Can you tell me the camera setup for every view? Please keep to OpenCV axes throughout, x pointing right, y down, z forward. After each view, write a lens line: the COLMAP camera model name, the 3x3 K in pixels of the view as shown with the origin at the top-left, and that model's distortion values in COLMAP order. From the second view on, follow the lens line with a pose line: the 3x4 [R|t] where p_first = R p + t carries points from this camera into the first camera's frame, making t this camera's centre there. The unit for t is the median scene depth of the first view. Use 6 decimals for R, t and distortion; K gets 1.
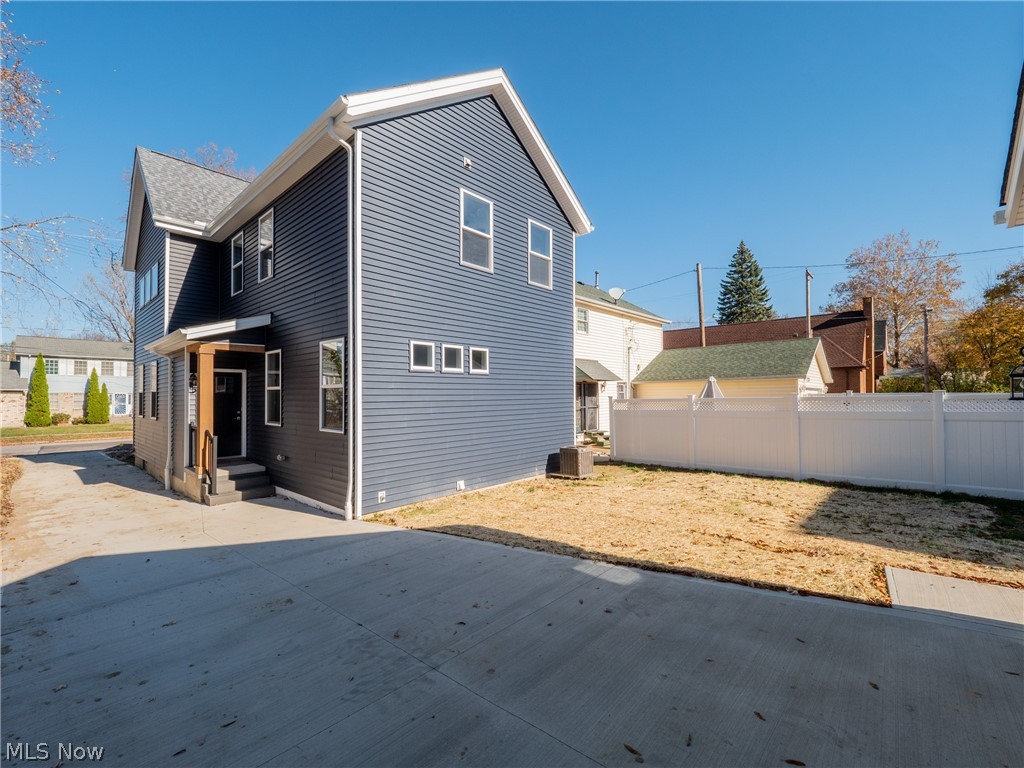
lens RADIAL K [[442.7, 0, 501.2], [0, 442.7, 391.4], [0, 0, 1]] dist [-0.001685, -0.000797]
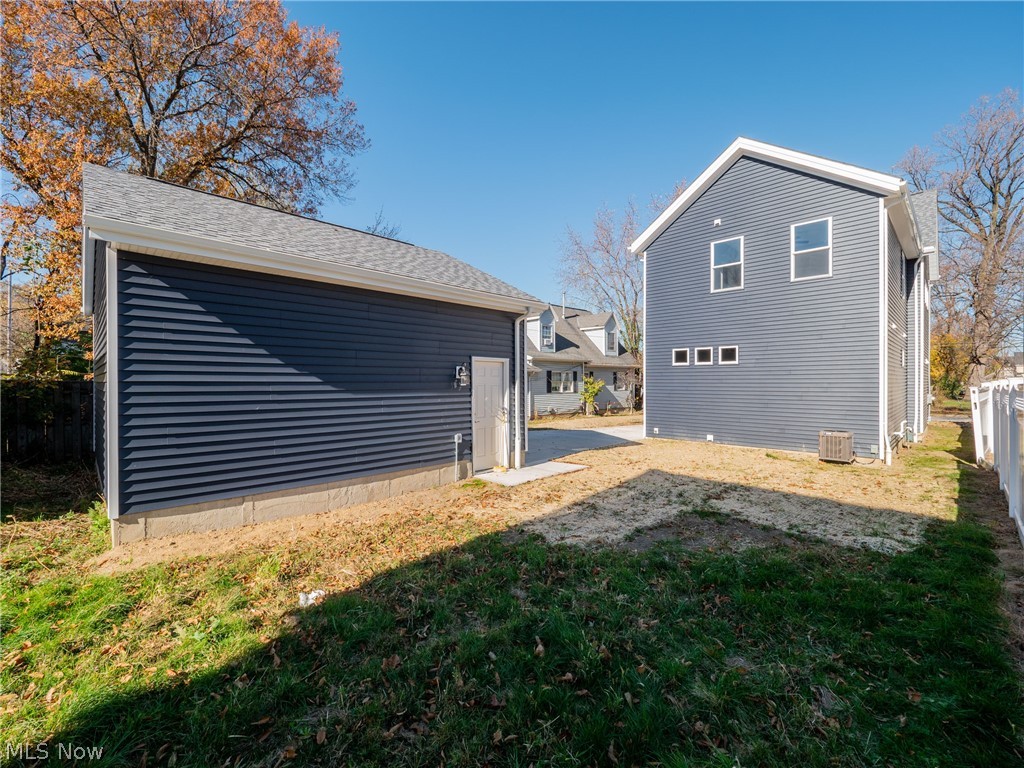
lens RADIAL K [[435.5, 0, 507.9], [0, 435.5, 379.8], [0, 0, 1]] dist [-0.002180, -0.000641]
pose [[-0.052105, 0.005541, -0.998626, 1.420839], [0.012678, 0.999908, 0.004886, -0.006128], [0.998561, -0.012406, -0.052170, 0.370766]]
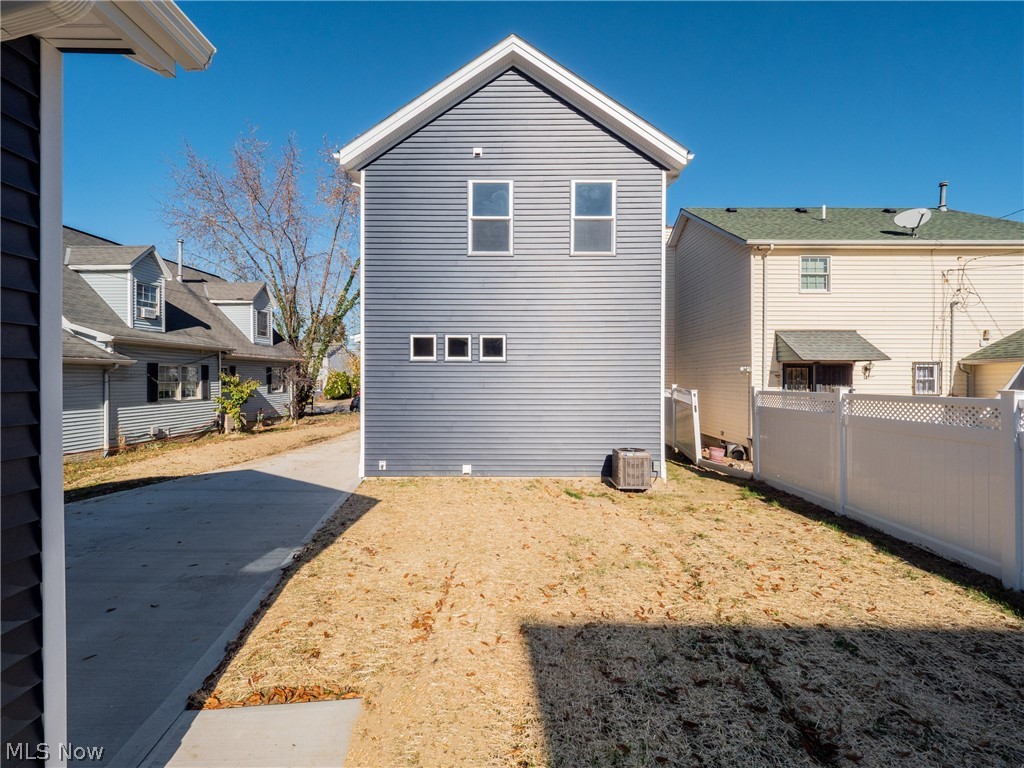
lens RADIAL K [[435.5, 0, 507.9], [0, 435.5, 379.8], [0, 0, 1]] dist [-0.002180, -0.000641]
pose [[0.674312, 0.014612, -0.738302, 0.709494], [-0.000216, 0.999808, 0.019590, -0.017847], [0.738446, -0.013050, 0.674186, 0.376502]]
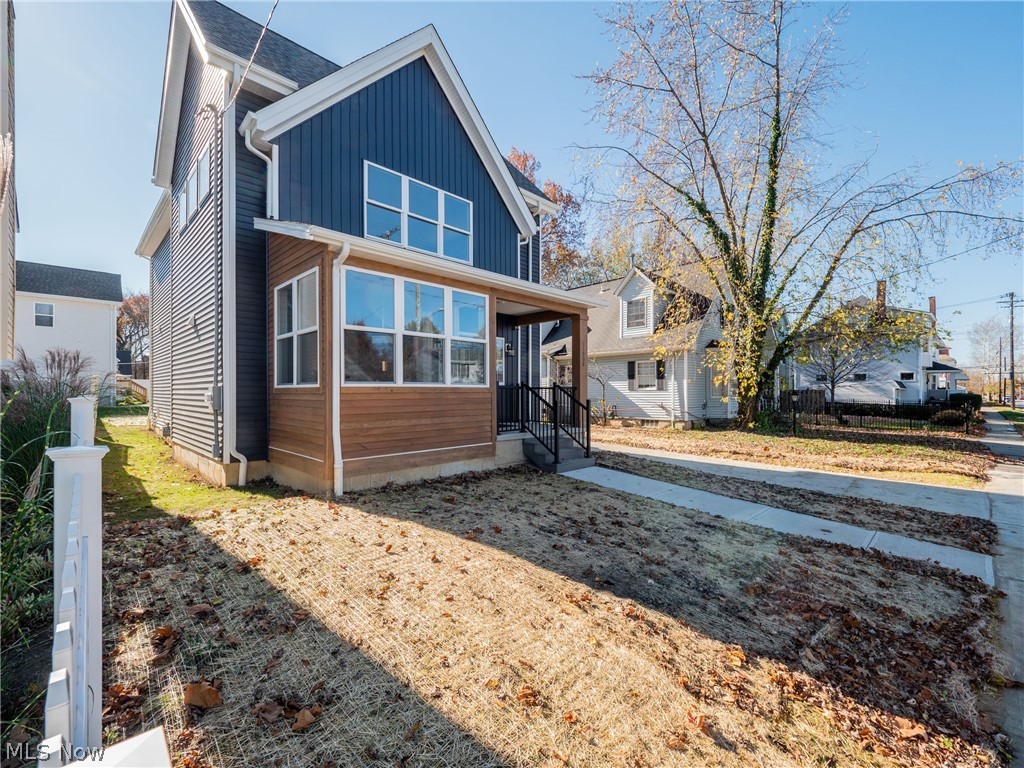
lens RADIAL K [[442.1, 0, 511.0], [0, 442.1, 388.7], [0, 0, 1]] dist [-0.002531, -0.000410]
pose [[-0.999487, 0.012329, 0.029573, -1.332124], [0.011816, 0.999778, -0.017457, 0.121120], [-0.029782, -0.017099, -0.999410, 3.107143]]
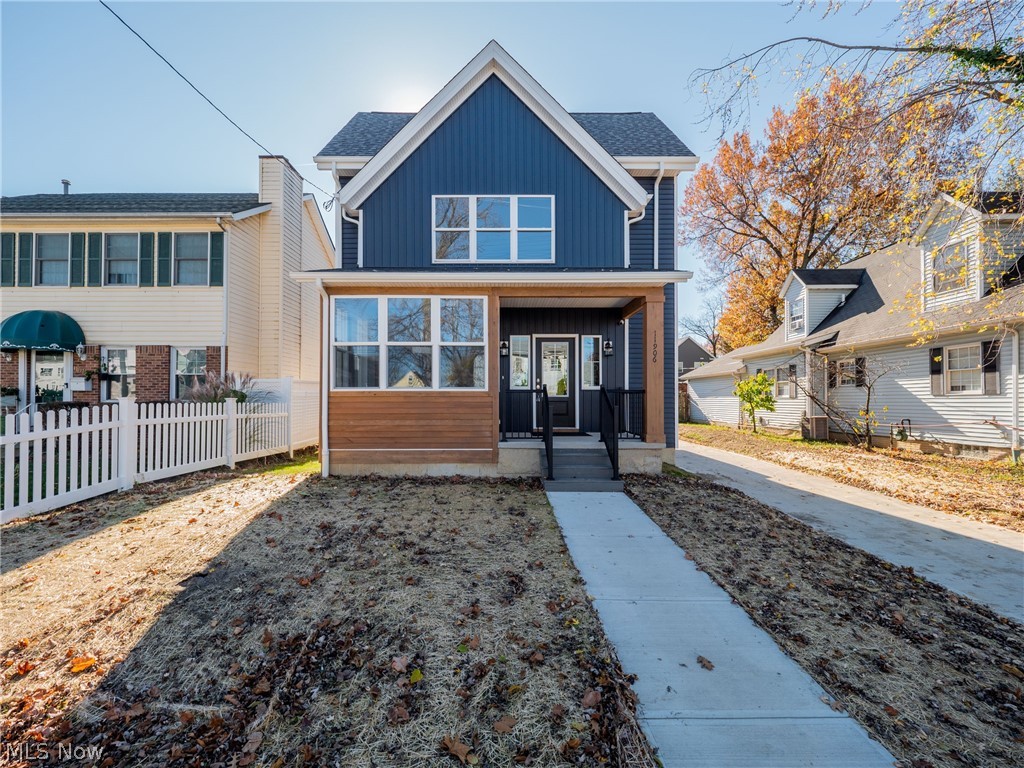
lens RADIAL K [[442.7, 0, 501.2], [0, 442.7, 391.4], [0, 0, 1]] dist [-0.001685, -0.000797]
pose [[-0.688095, 0.025160, 0.725185, -1.899774], [0.000024, 0.999399, -0.034651, 0.132931], [-0.725621, -0.023826, -0.687682, 2.791029]]
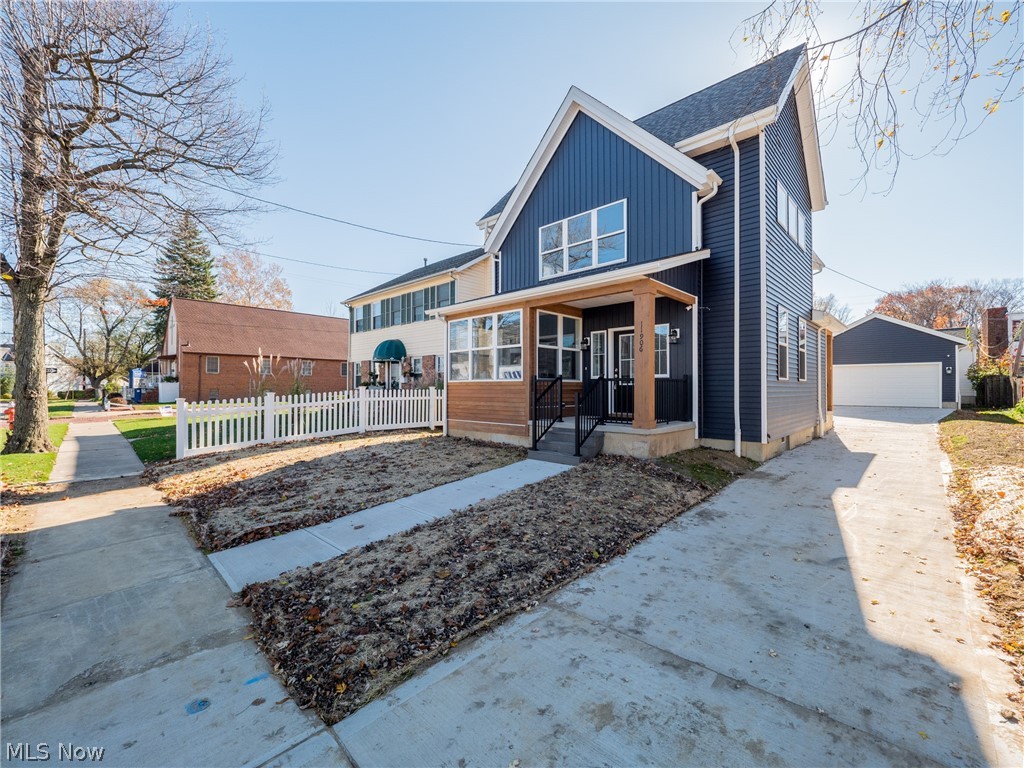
lens RADIAL K [[435.5, 0, 507.9], [0, 435.5, 379.8], [0, 0, 1]] dist [-0.002180, -0.000641]
pose [[0.015315, 0.030783, 0.999409, -2.367376], [-0.011634, 0.999464, -0.030606, 0.133785], [-0.999815, -0.011158, 0.015665, 2.241173]]
